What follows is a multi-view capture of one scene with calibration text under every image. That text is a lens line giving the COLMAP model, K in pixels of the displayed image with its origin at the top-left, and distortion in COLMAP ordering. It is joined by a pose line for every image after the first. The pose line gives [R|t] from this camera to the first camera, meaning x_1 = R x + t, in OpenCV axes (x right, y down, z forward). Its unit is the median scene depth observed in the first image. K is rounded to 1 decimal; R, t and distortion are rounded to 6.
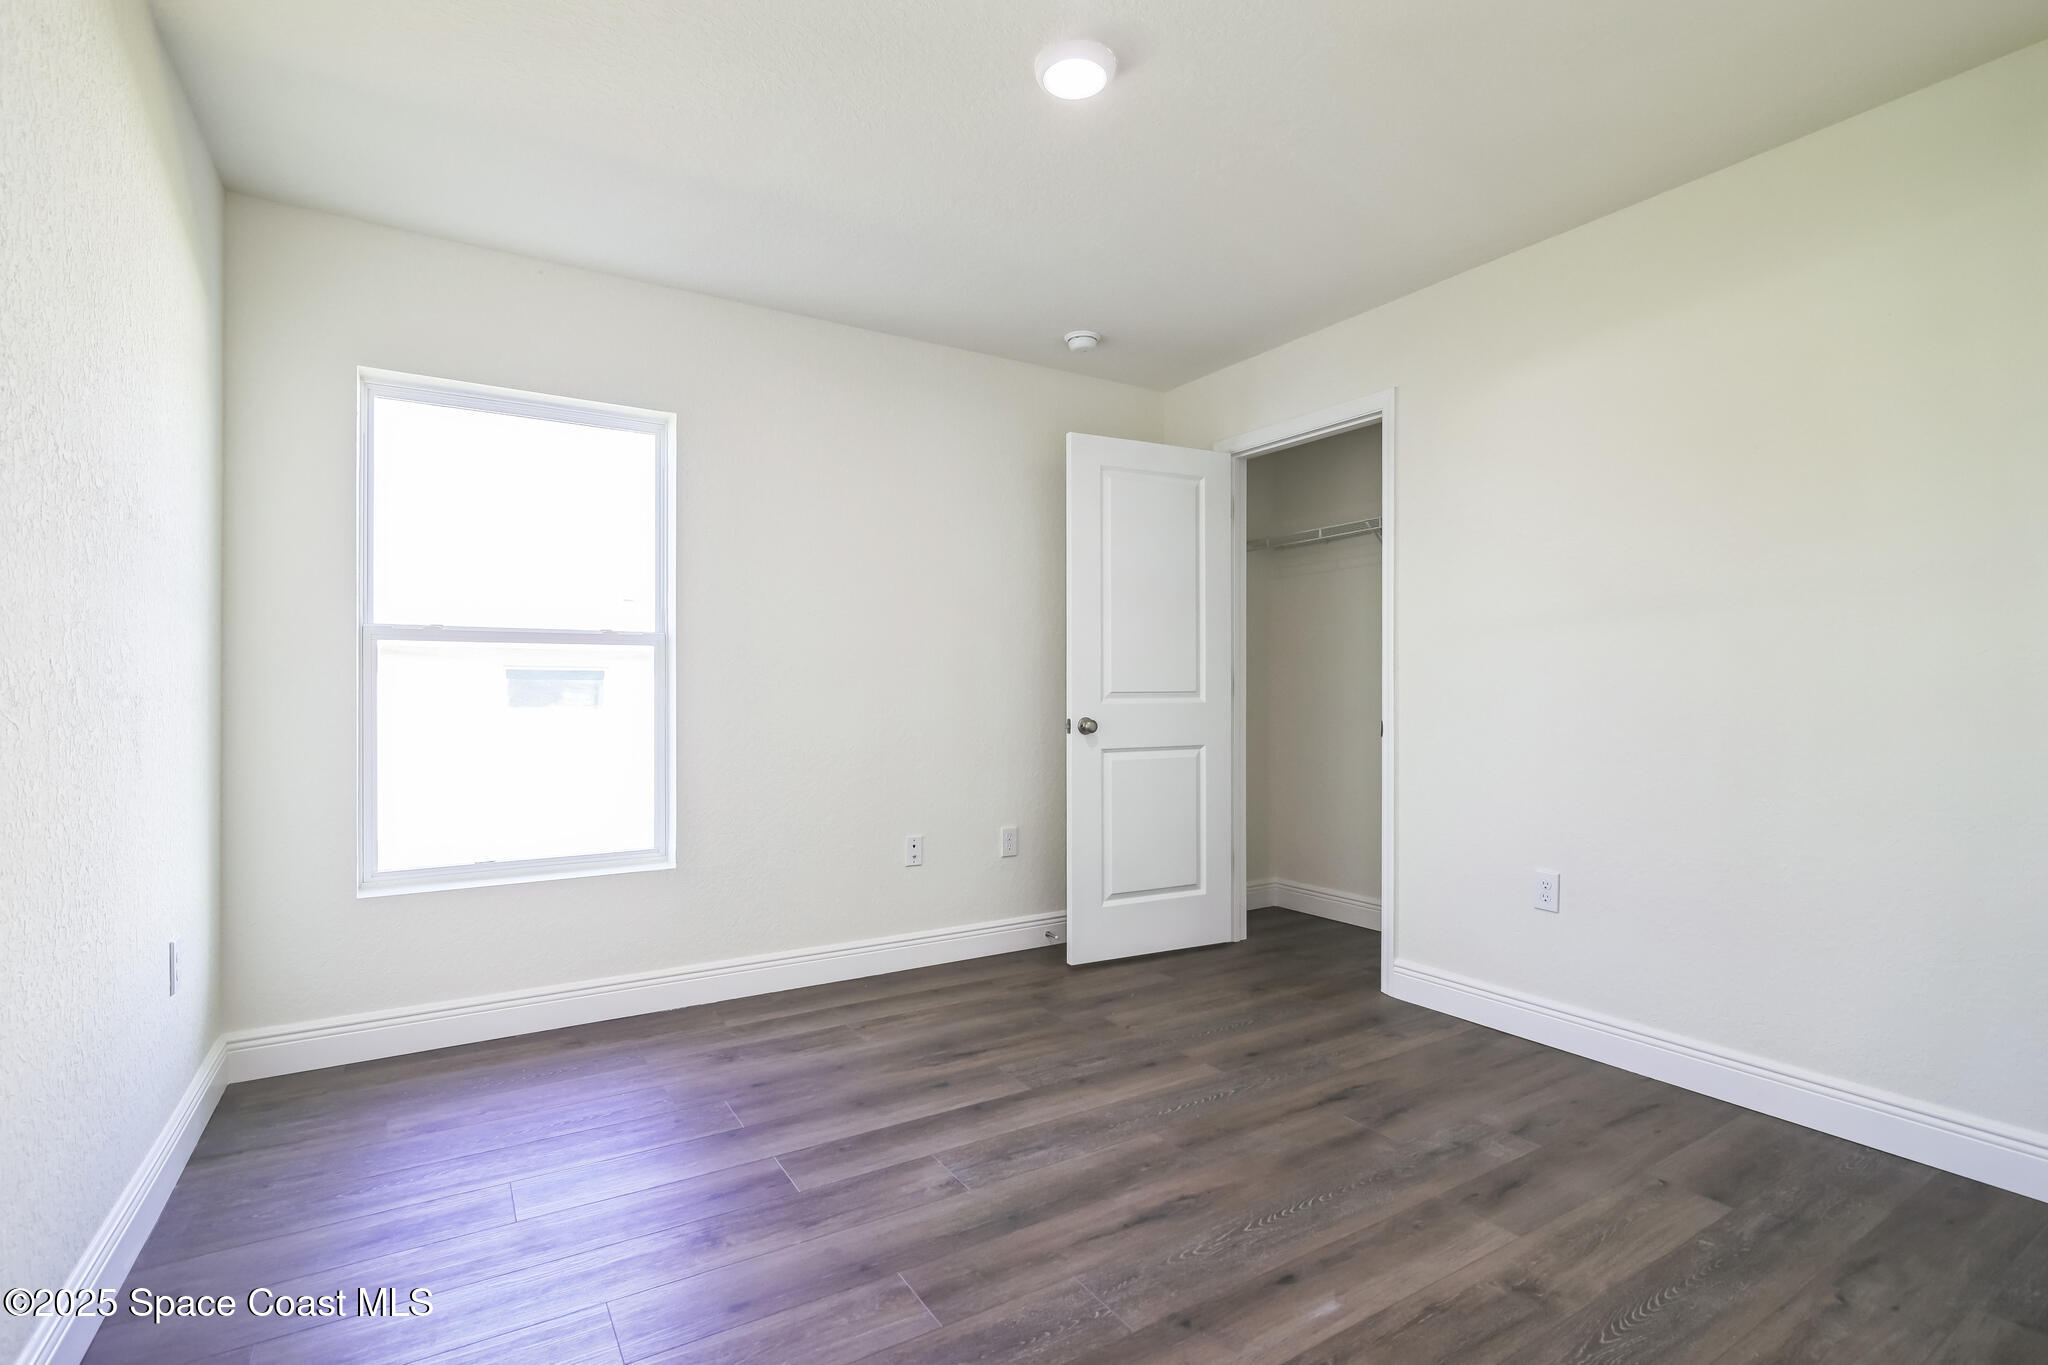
lens RADIAL K [[941.9, 0, 1015.2], [0, 941.9, 685.3], [0, 0, 1]] dist [0.015881, 0.000080]
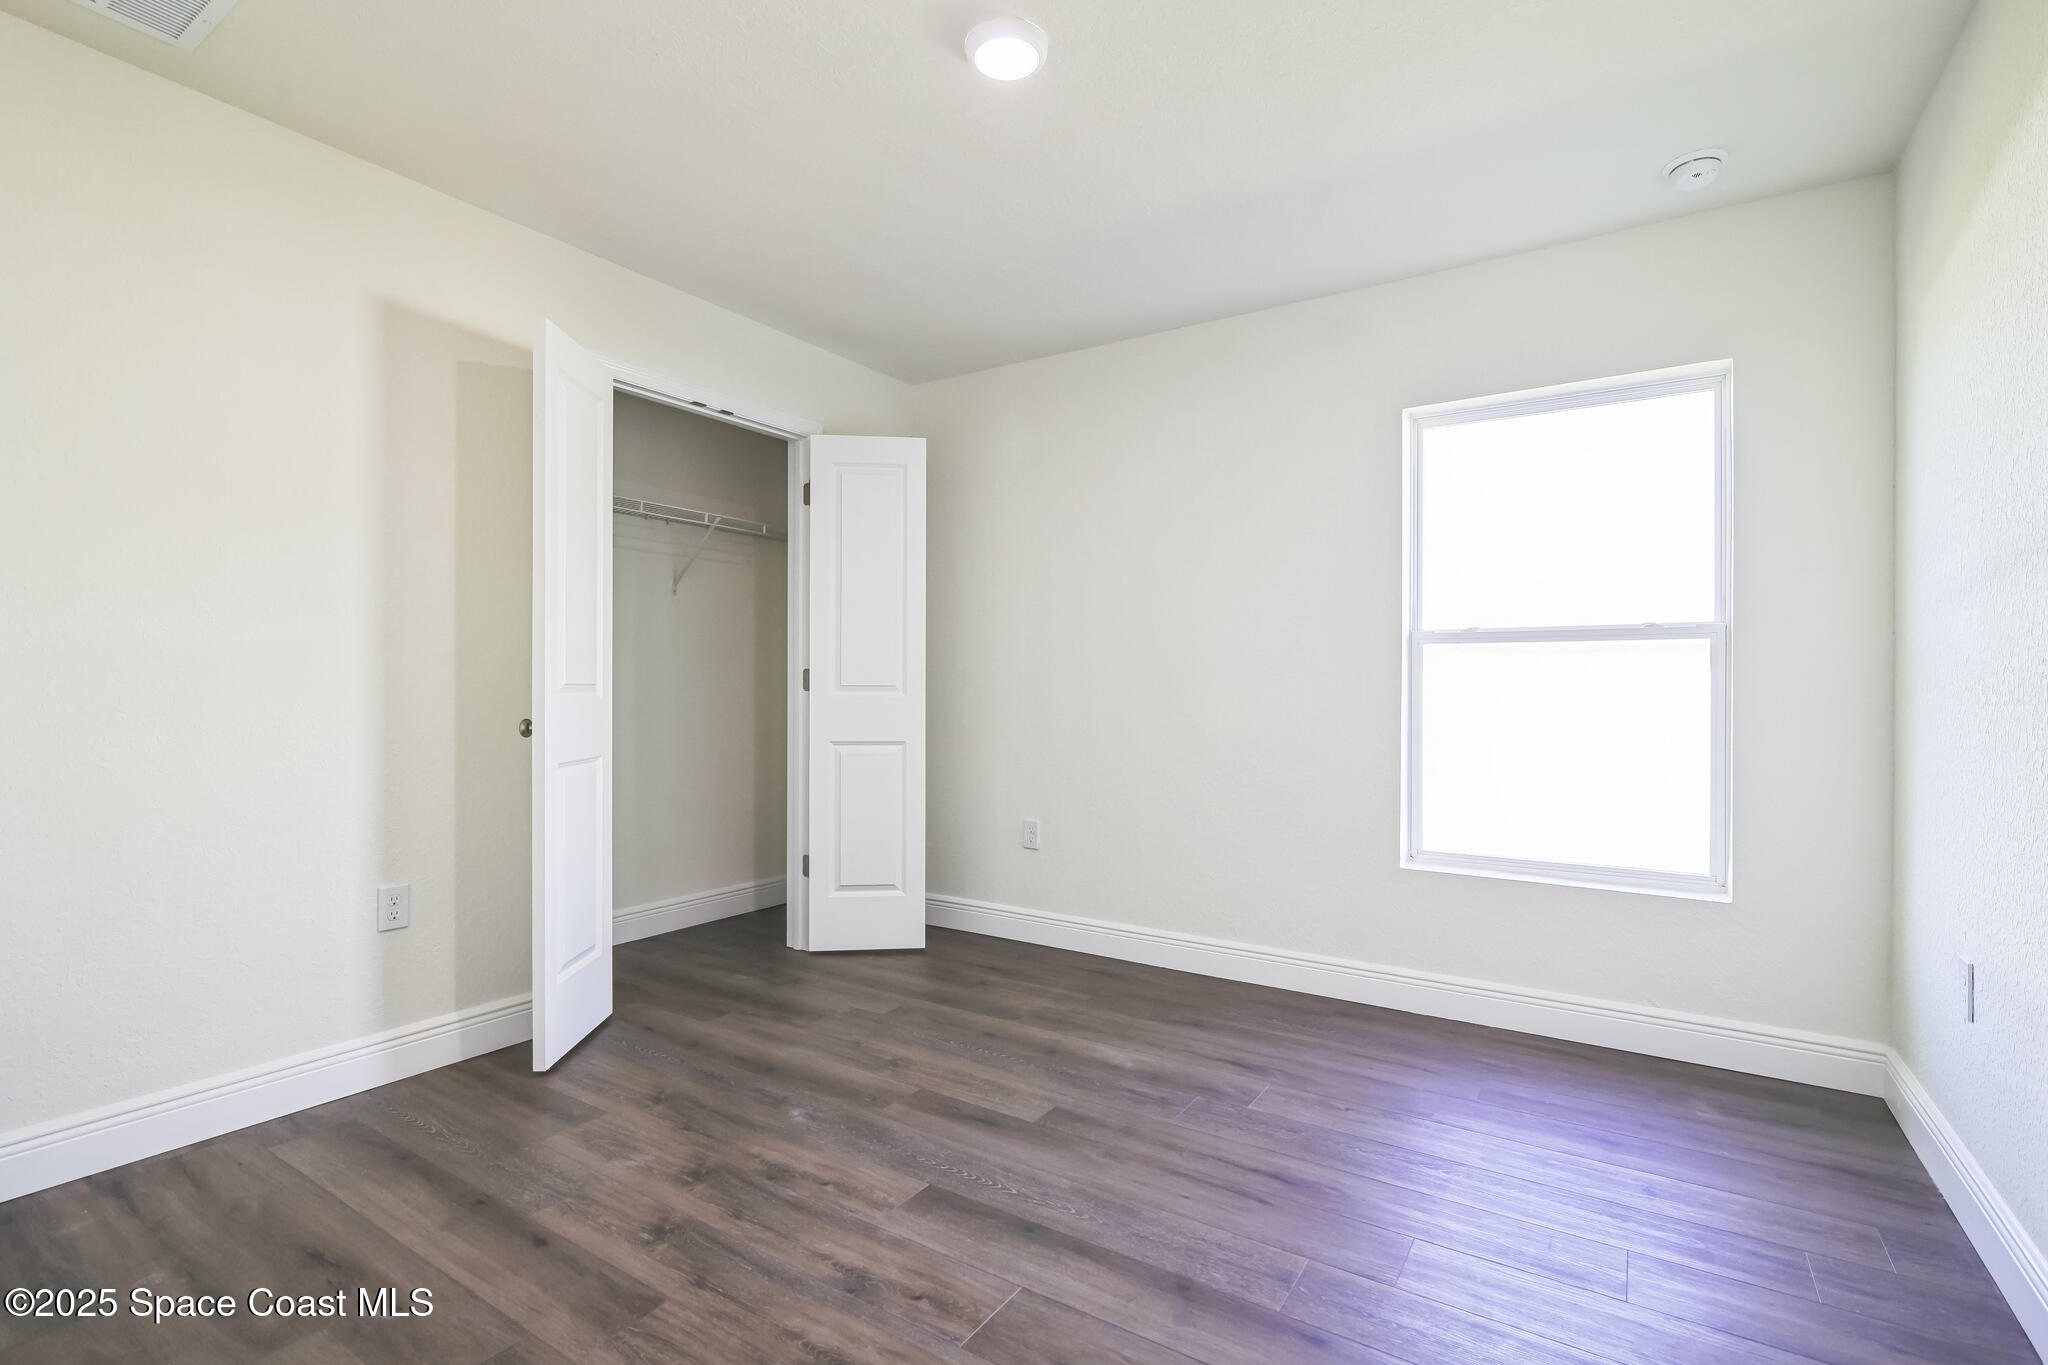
lens RADIAL K [[941.9, 0, 1028.5], [0, 941.9, 689.6], [0, 0, 1]] dist [0.015881, 0.000080]
pose [[0.431511, 0.005834, -0.902089, 0.128137], [-0.000935, 0.999981, 0.006020, -0.000125], [0.902107, -0.001755, 0.431509, 0.077120]]
